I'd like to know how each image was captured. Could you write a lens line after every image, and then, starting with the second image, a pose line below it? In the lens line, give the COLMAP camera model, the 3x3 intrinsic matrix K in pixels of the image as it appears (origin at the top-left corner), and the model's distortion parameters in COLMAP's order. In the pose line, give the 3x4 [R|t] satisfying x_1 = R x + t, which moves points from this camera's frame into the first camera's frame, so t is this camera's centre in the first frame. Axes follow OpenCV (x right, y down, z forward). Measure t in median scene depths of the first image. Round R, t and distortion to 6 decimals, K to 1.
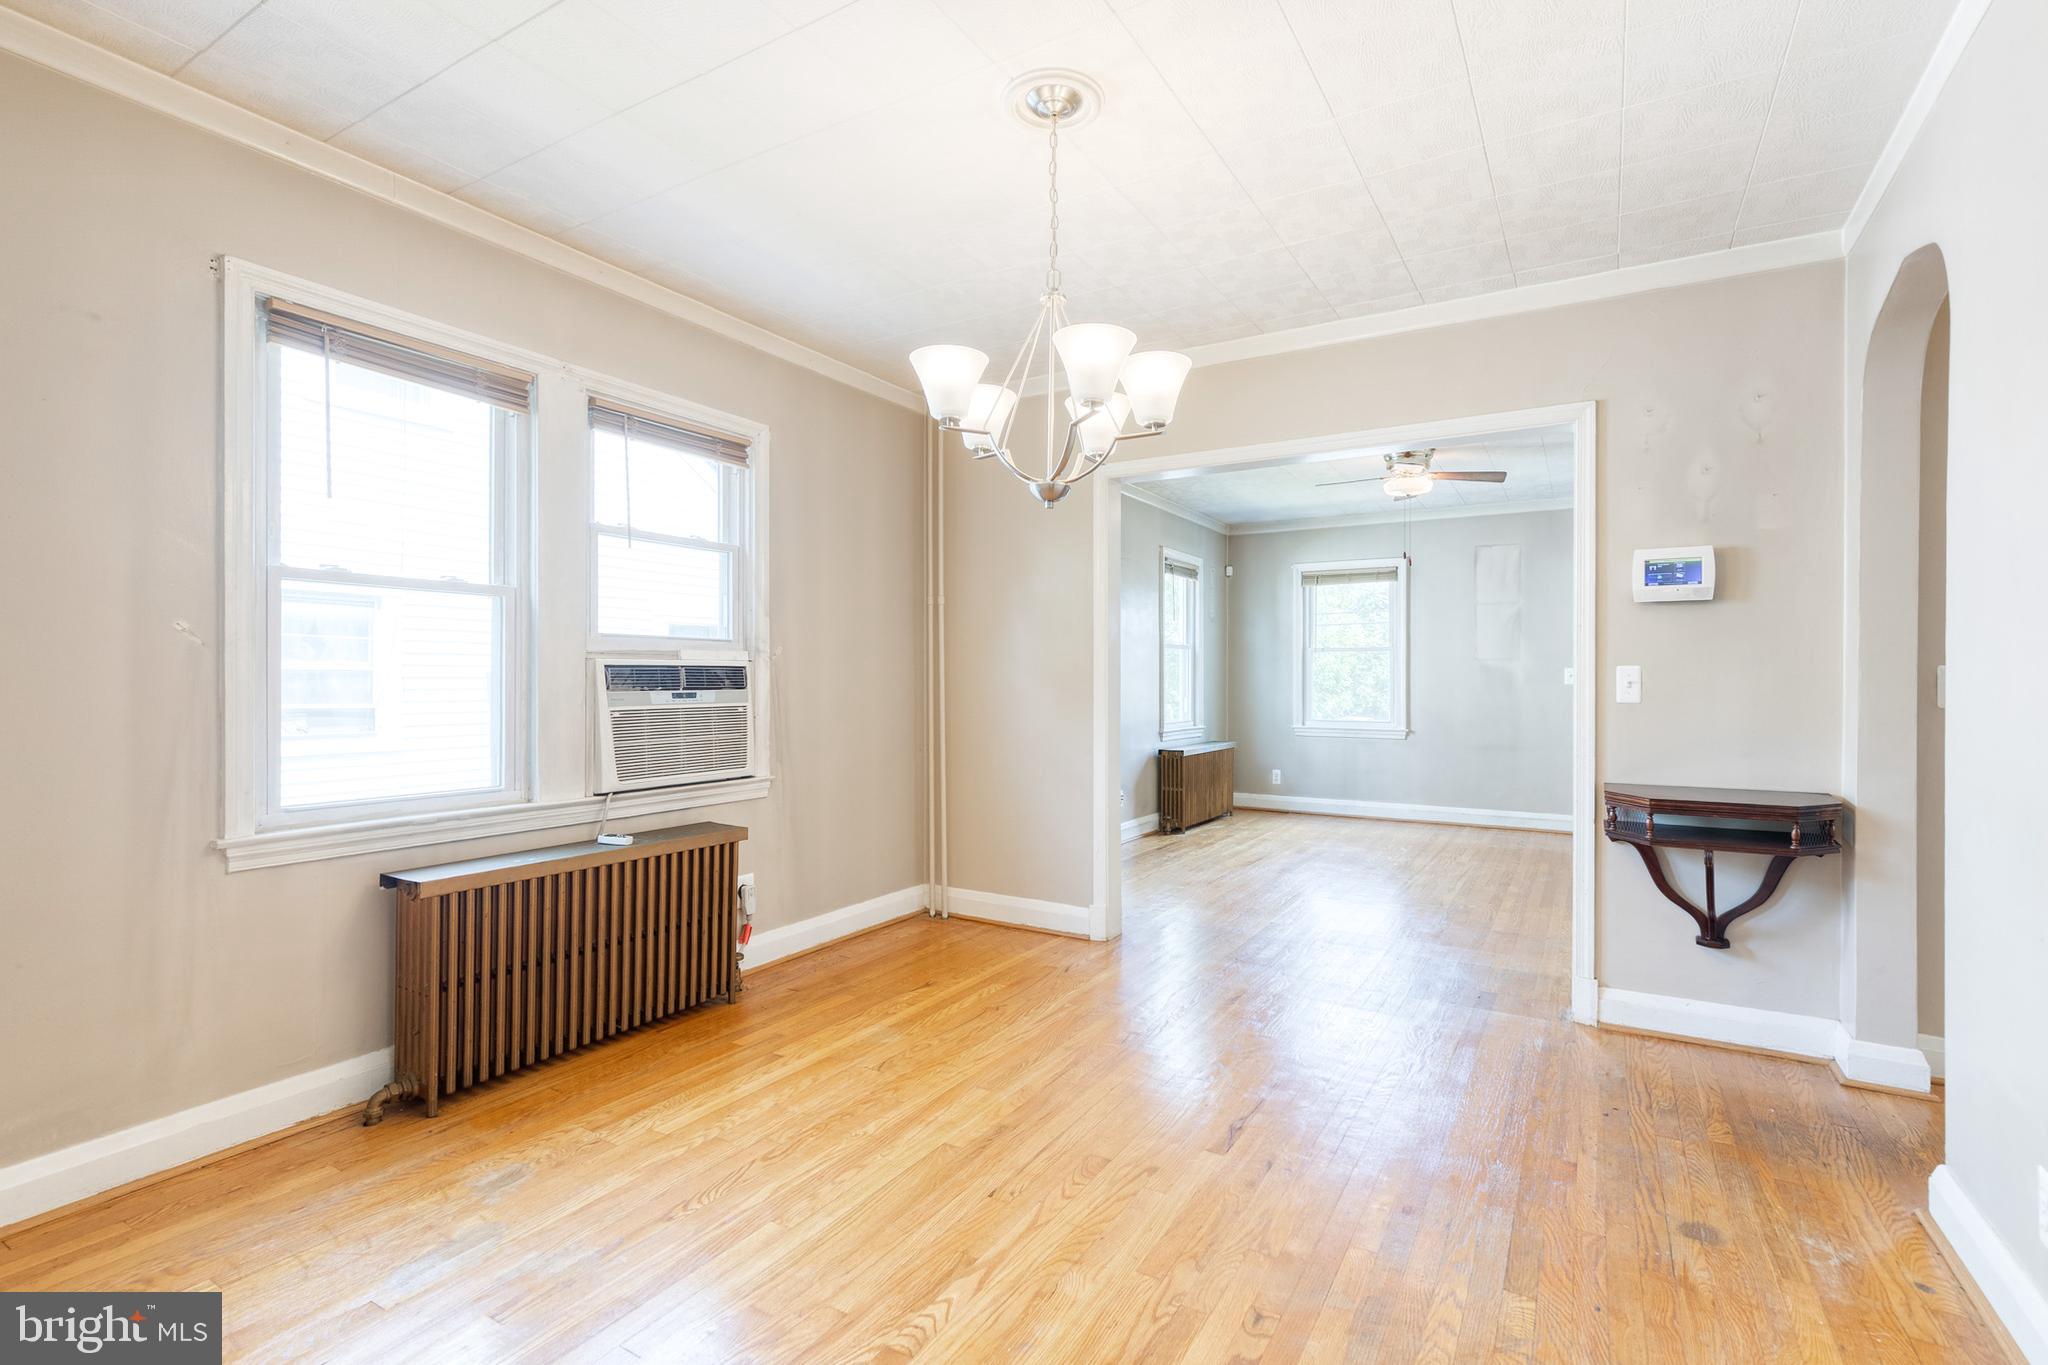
lens RADIAL K [[938.8, 0, 1049.5], [0, 938.8, 680.1], [0, 0, 1]] dist [0.011234, -0.000755]
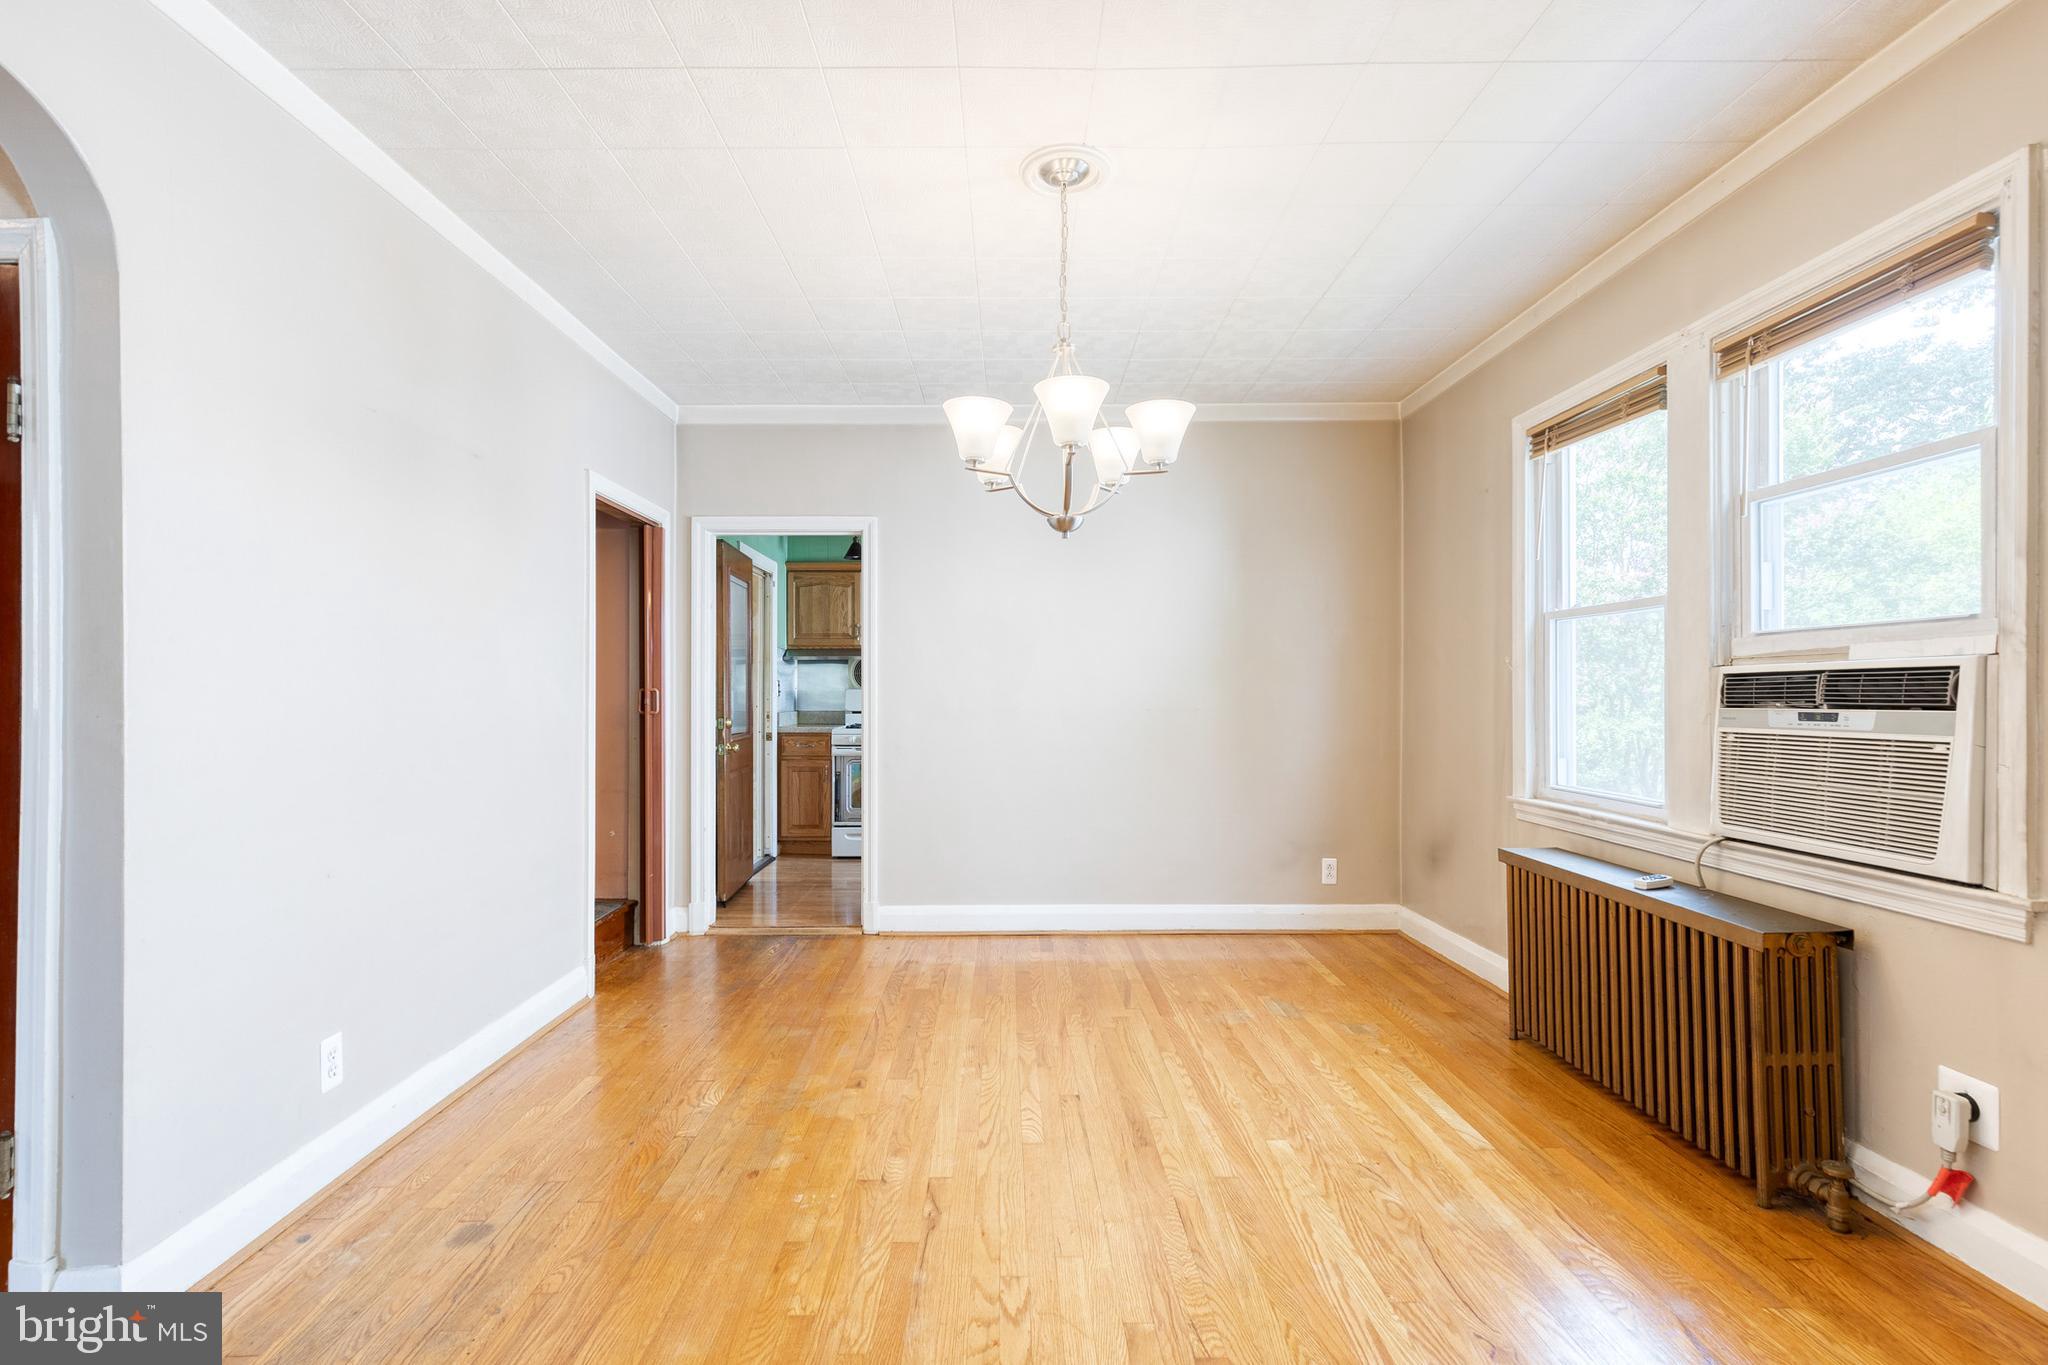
lens RADIAL K [[931.3, 0, 1011.4], [0, 931.3, 696.4], [0, 0, 1]] dist [0.007783, -0.001131]
pose [[-0.860995, 0.000505, -0.508614, 0.391728], [0.000383, 1.000000, 0.000345, 0.001877], [0.508614, 0.000102, -0.860995, 1.215300]]
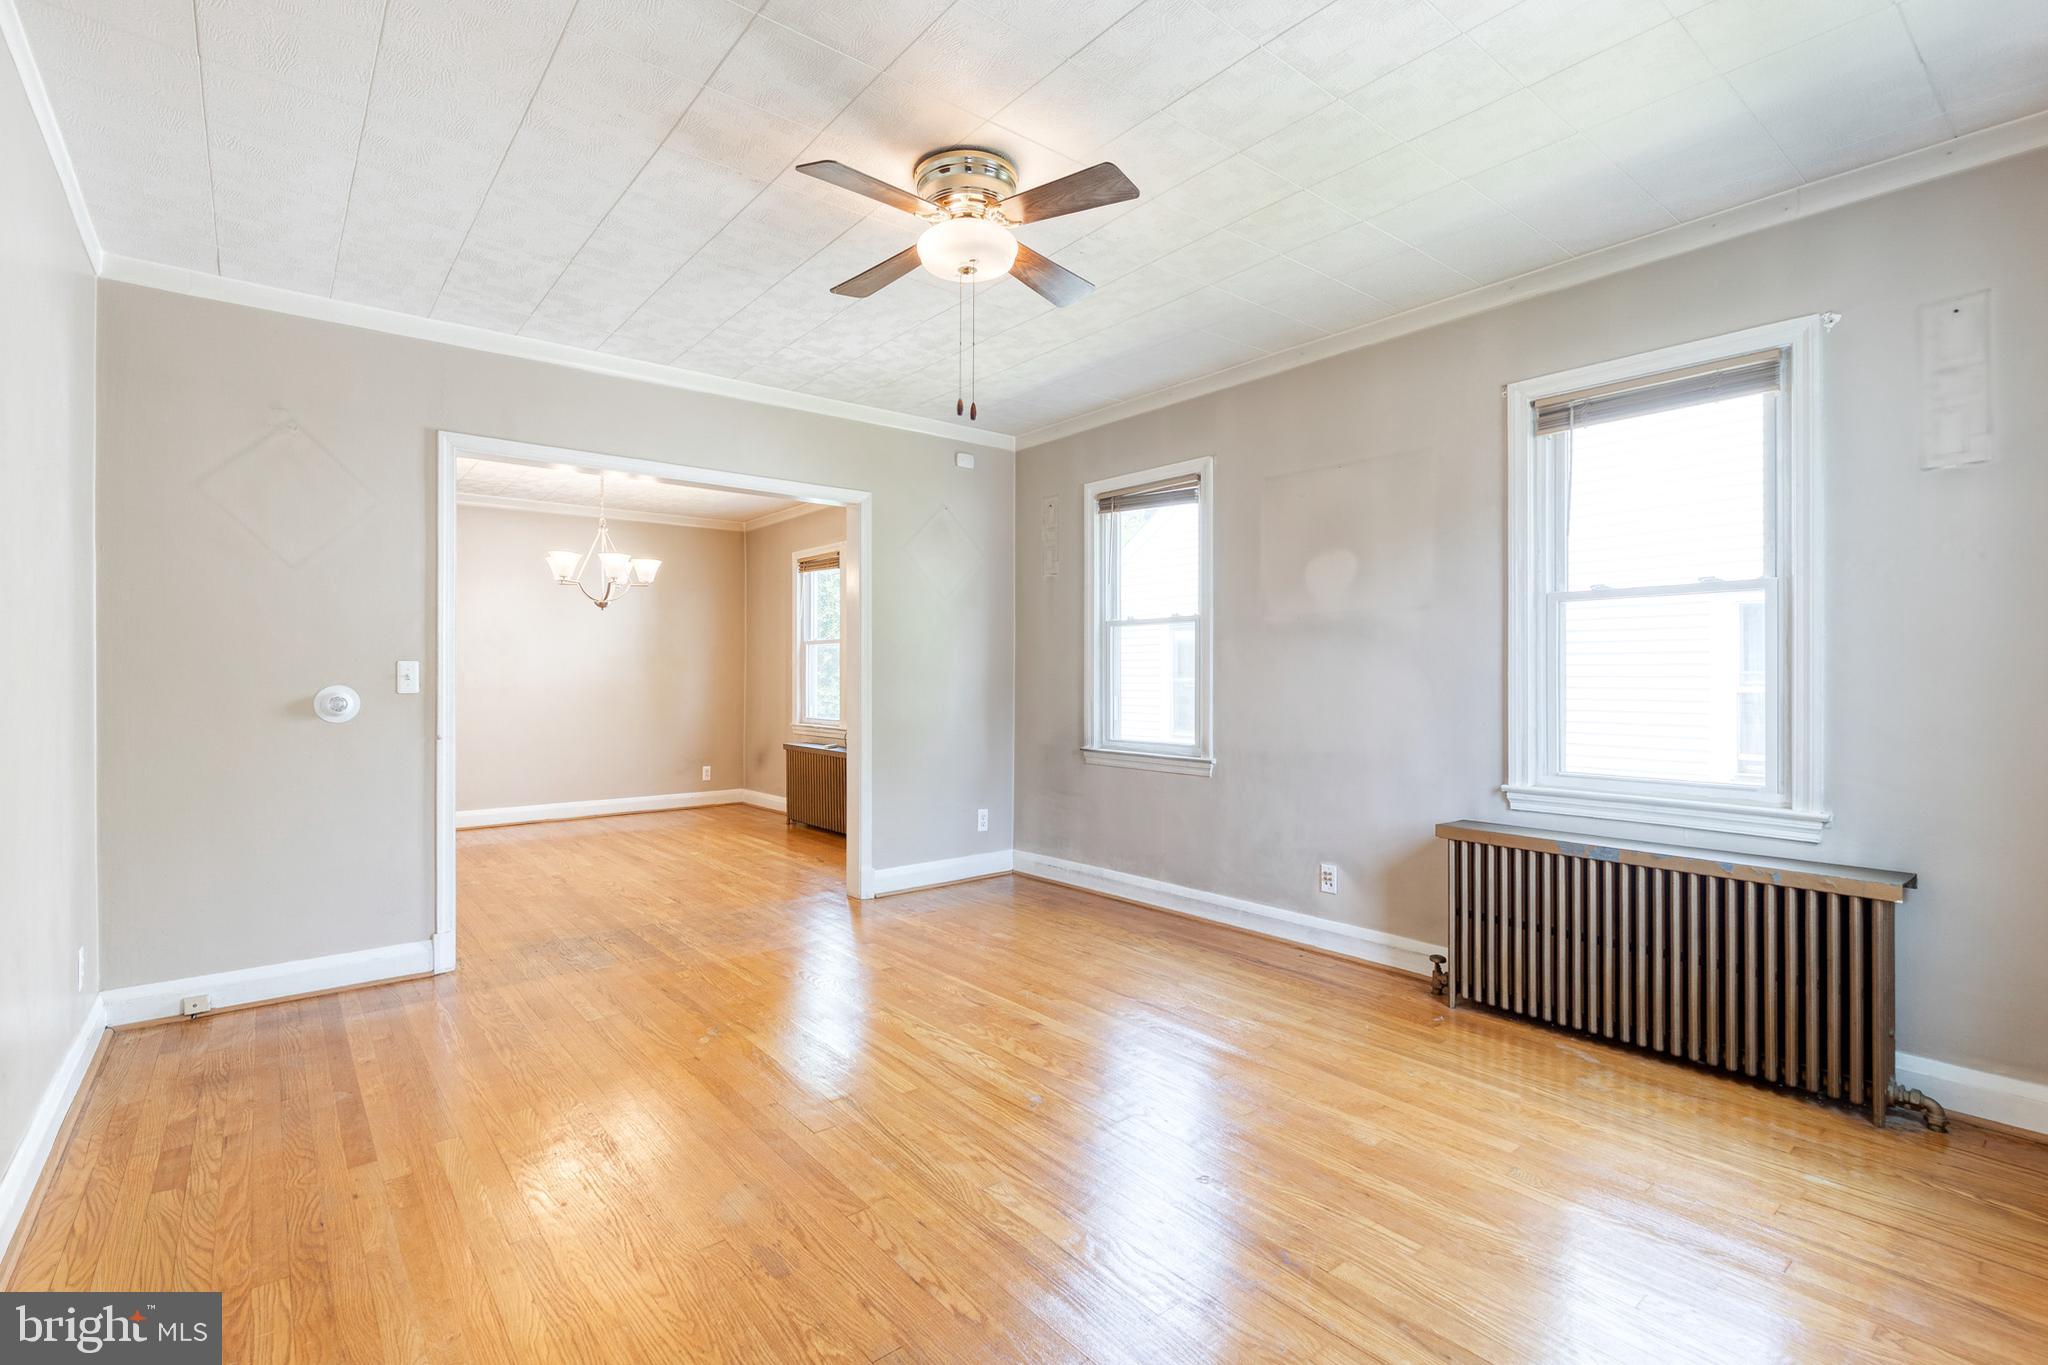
lens RADIAL K [[938.7, 0, 1033.0], [0, 938.7, 676.9], [0, 0, 1]] dist [0.011764, -0.000152]
pose [[-0.345835, -0.002944, -0.938291, 1.288324], [-0.001250, 0.999996, -0.002677, 0.004398], [0.938295, 0.000247, -0.345837, 1.913582]]
